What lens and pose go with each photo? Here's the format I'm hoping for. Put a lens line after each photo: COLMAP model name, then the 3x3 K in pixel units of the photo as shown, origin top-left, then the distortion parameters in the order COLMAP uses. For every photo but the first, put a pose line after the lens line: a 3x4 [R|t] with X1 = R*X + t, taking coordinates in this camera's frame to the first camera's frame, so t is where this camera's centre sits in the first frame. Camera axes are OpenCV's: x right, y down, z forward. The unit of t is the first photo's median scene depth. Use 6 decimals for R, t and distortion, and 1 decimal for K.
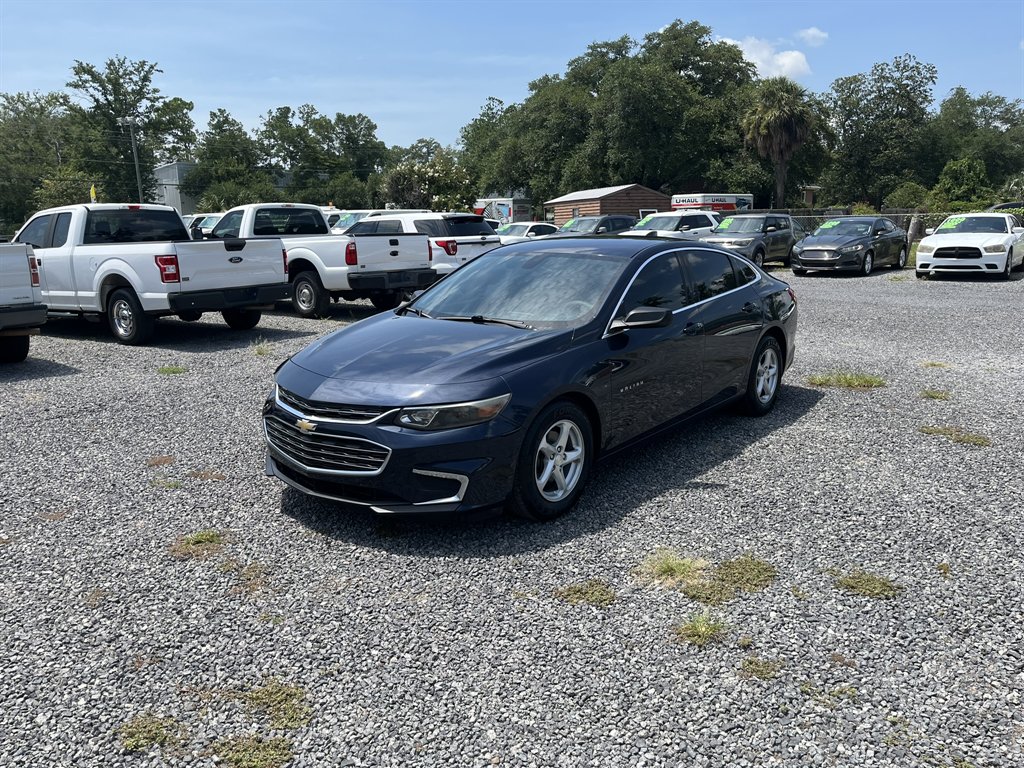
lens RADIAL K [[753.0, 0, 509.8], [0, 753.0, 386.8], [0, 0, 1]] dist [0.077276, -0.105760]
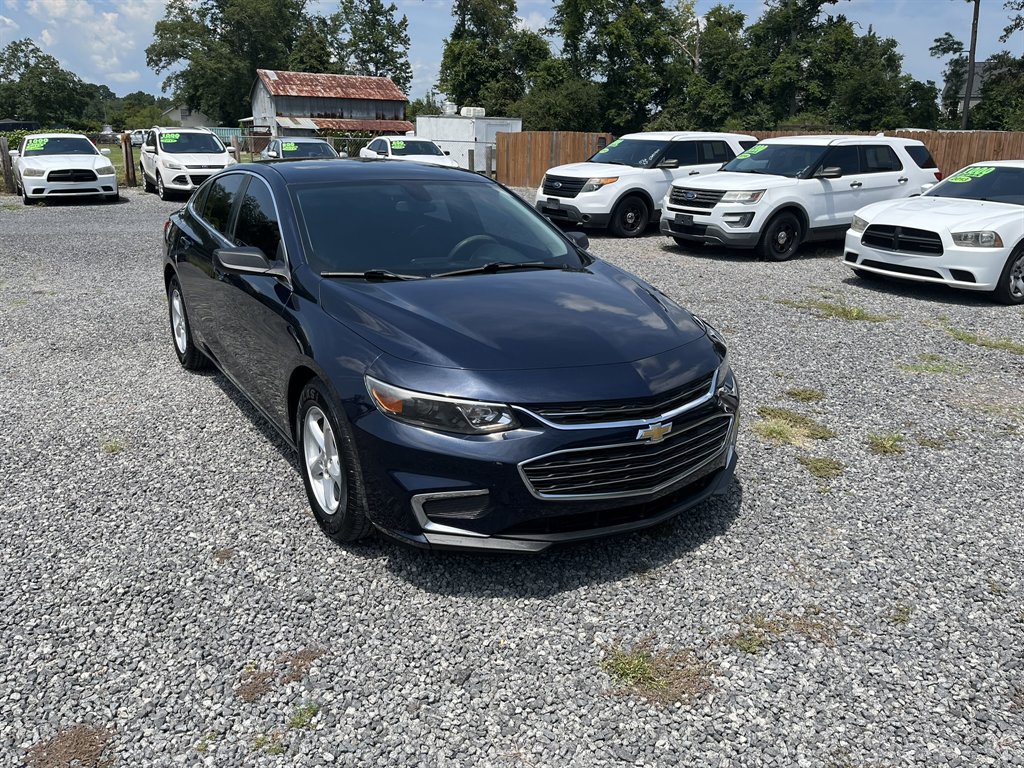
lens RADIAL K [[753.0, 0, 509.8], [0, 753.0, 386.8], [0, 0, 1]] dist [0.077276, -0.105760]
pose [[0.311843, -0.271809, 0.910425, -0.121523], [0.183114, 0.957437, 0.223123, -0.022111], [-0.932321, 0.097132, 0.348342, 0.112936]]
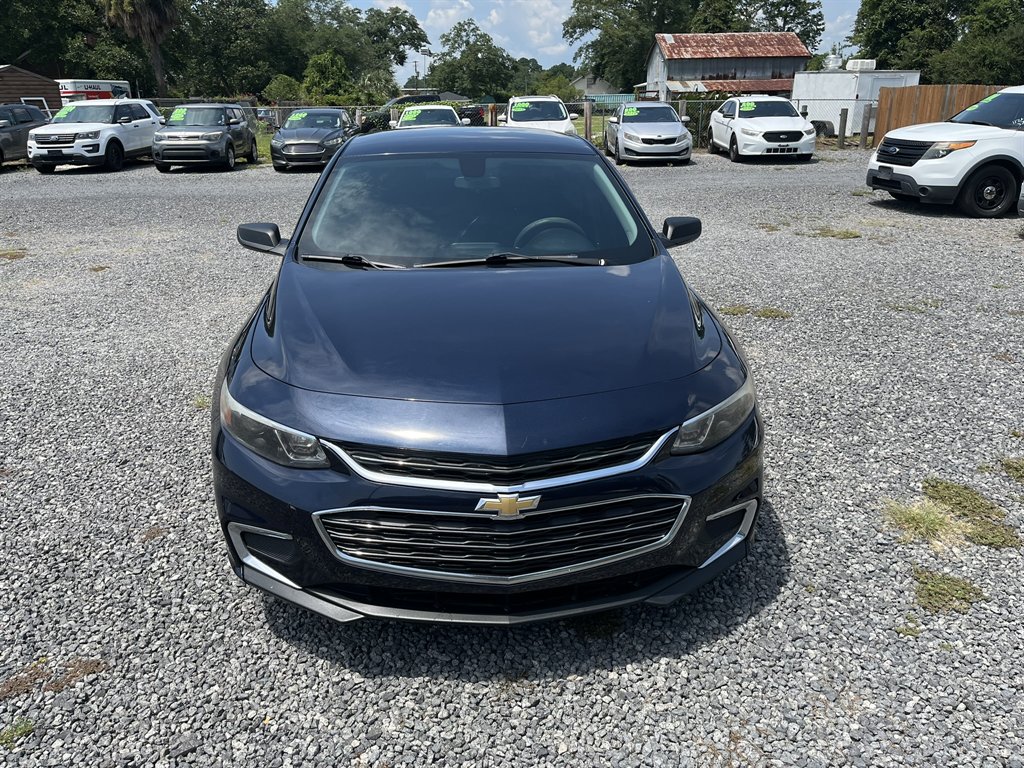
lens RADIAL K [[753.0, 0, 509.8], [0, 753.0, 386.8], [0, 0, 1]] dist [0.077276, -0.105760]
pose [[0.719803, -0.234455, 0.653387, -0.075878], [0.148081, 0.971433, 0.185446, -0.015929], [-0.678201, -0.036730, 0.733958, 0.080162]]
